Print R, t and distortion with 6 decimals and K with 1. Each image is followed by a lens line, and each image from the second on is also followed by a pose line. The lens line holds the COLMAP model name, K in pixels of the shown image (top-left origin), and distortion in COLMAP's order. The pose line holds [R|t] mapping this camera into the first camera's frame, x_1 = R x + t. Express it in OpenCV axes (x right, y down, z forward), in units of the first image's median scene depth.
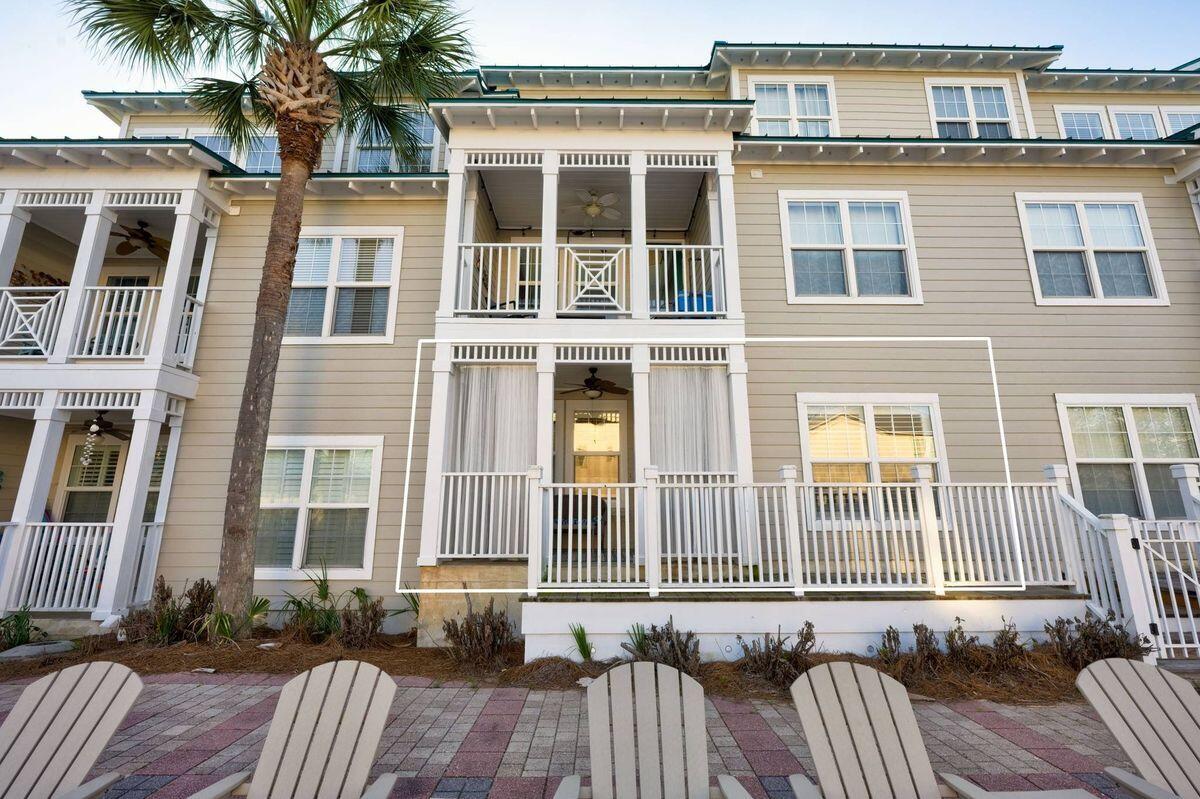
lens RADIAL K [[477.2, 0, 601.0], [0, 477.2, 403.0], [0, 0, 1]] dist [-0.002057, -0.000079]
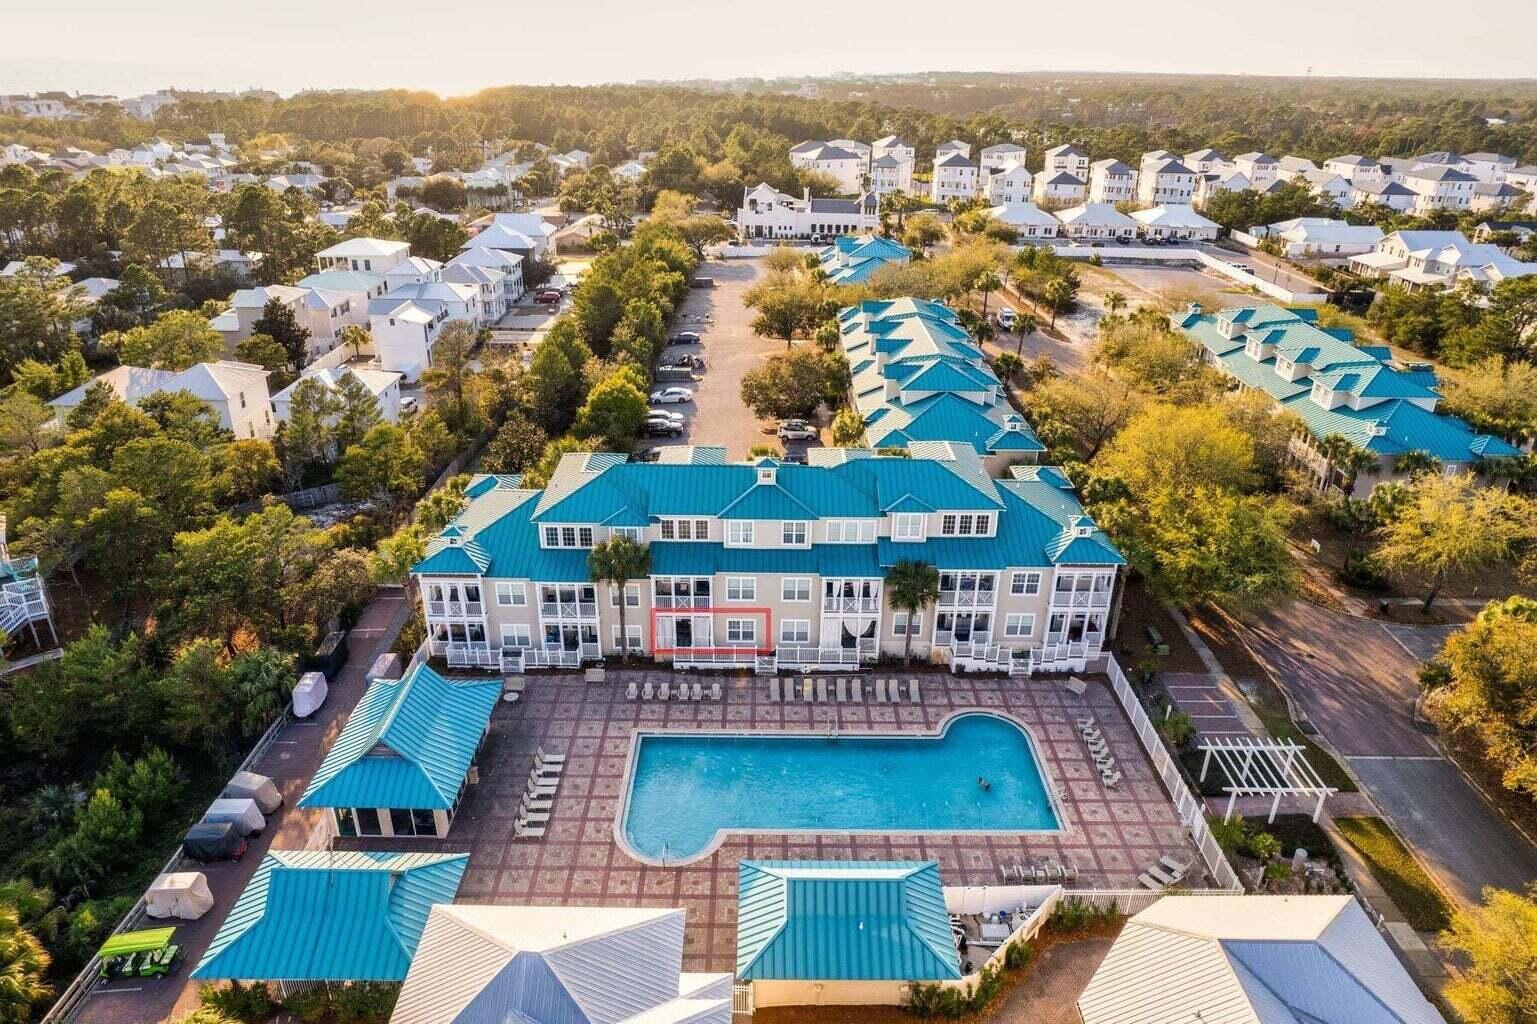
lens RADIAL K [[990.9, 0, 789.0], [0, 990.9, 510.9], [0, 0, 1]] dist [-0.034972, 0.001183]
pose [[0.999595, 0.015074, 0.024134, 0.821253], [-0.026371, 0.809349, 0.586736, -7.141334], [-0.010688, -0.587134, 0.809419, -6.796101]]
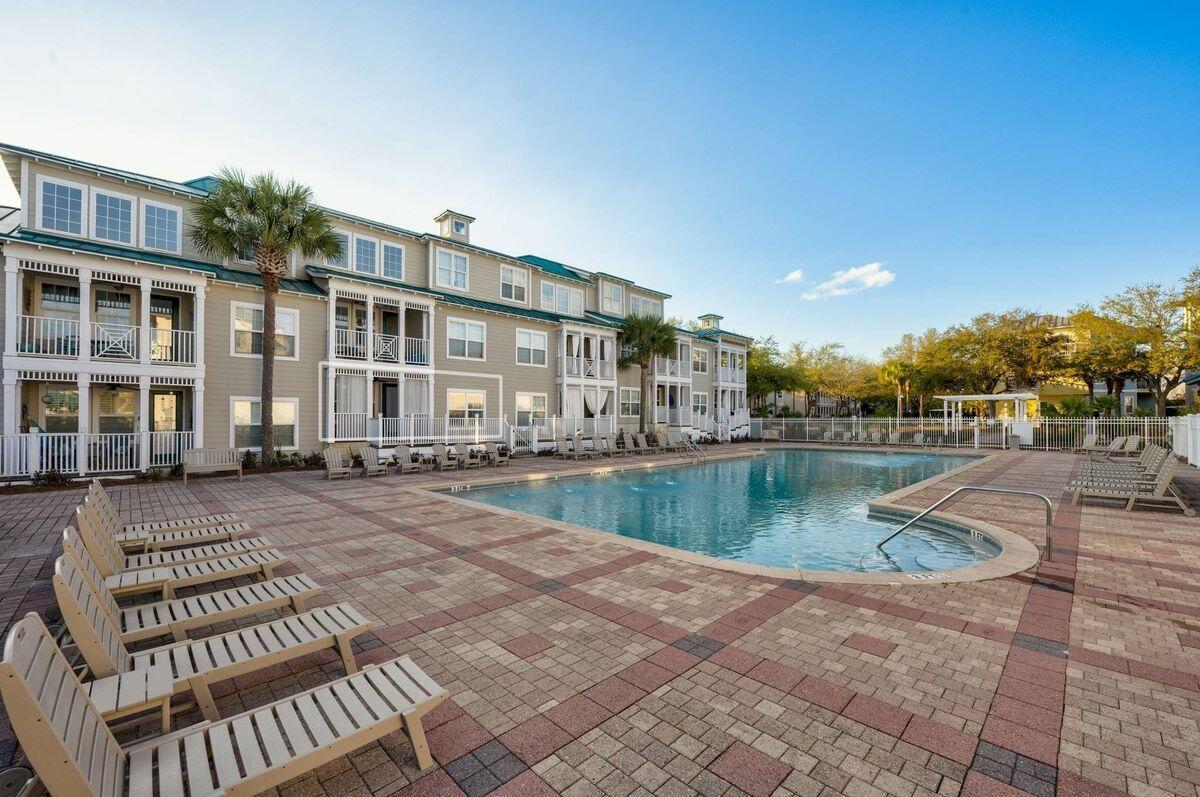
lens RADIAL K [[477.2, 0, 601.0], [0, 477.2, 402.0], [0, 0, 1]] dist [-0.002057, -0.000079]
pose [[0.710711, 0.027877, 0.702931, -1.144313], [-0.137626, 0.985416, 0.100069, -0.412506], [-0.689890, -0.167862, 0.704183, -2.057762]]
